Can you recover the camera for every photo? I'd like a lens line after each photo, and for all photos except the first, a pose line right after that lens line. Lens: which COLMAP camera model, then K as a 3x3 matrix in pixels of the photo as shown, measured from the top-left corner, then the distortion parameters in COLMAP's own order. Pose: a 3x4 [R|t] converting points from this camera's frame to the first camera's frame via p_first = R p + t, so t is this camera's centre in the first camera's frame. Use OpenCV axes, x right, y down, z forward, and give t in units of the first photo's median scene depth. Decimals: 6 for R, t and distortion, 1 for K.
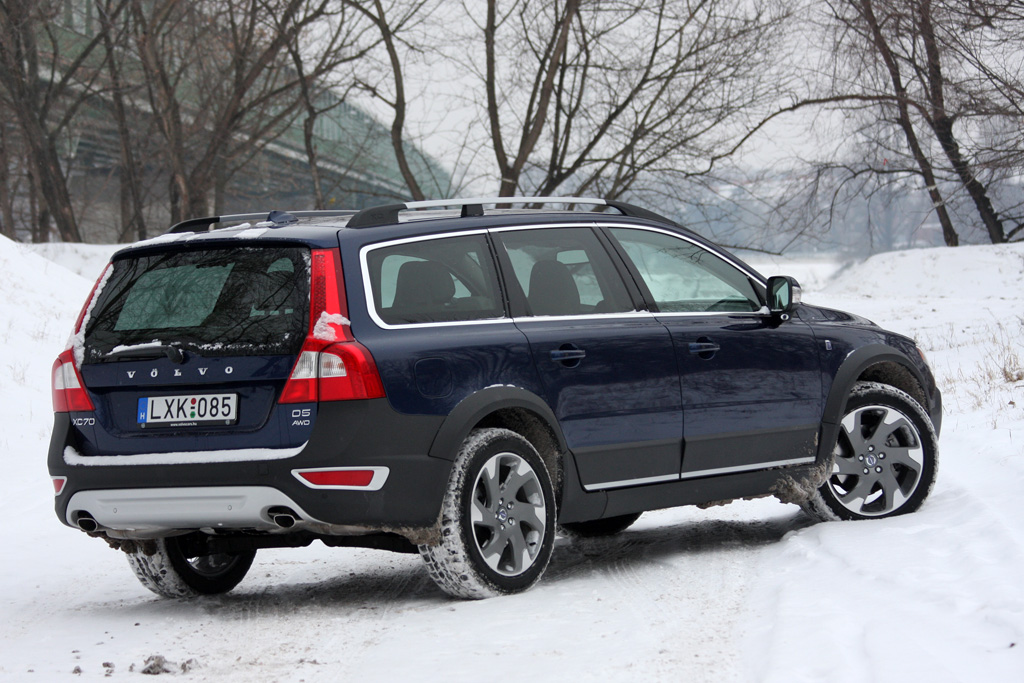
lens RADIAL K [[4764.3, 0, 512.0], [0, 4764.3, 341.5], [0, 0, 1]] dist [-0.080627, -4.121850]
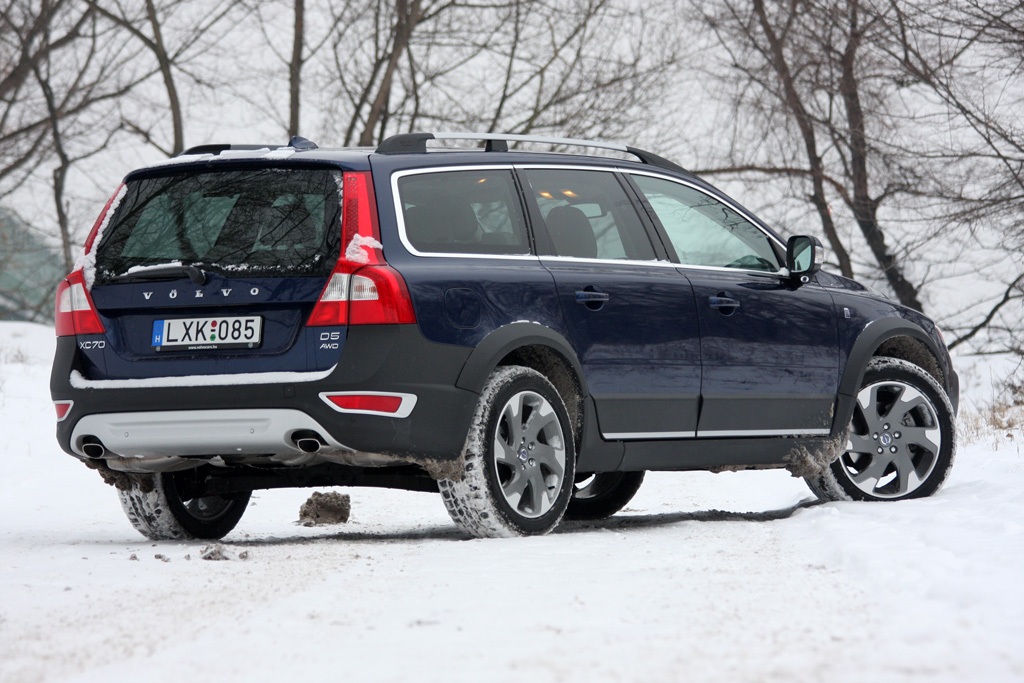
lens RADIAL K [[6706.4, 0, 512.0], [0, 6706.4, 341.5], [0, 0, 1]] dist [0.504315, 29.590857]
pose [[0.998157, 0.037275, 0.047894, -0.070299], [-0.035625, 0.998757, -0.034865, 0.060659], [-0.049134, 0.033095, 0.998244, -0.366056]]
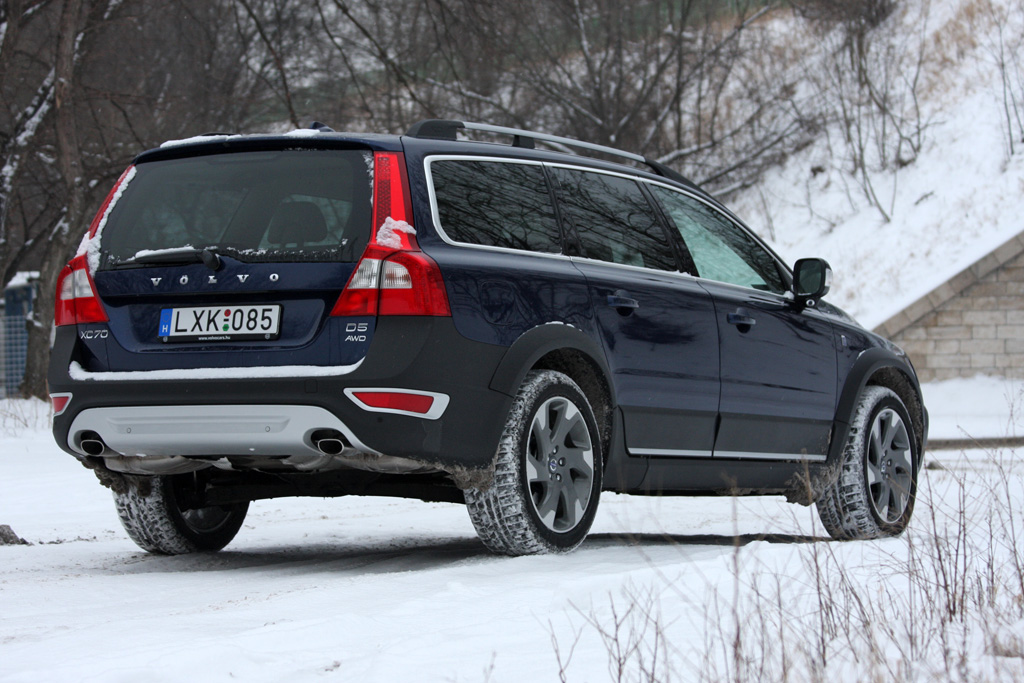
lens RADIAL K [[3823.1, 0, 512.0], [0, 3823.1, 341.5], [0, 0, 1]] dist [-0.463500, -0.426631]
pose [[0.991494, 0.069704, 0.109915, -0.090513], [-0.062339, 0.995662, -0.069077, 0.062912], [-0.114253, 0.061638, 0.991538, 0.277028]]
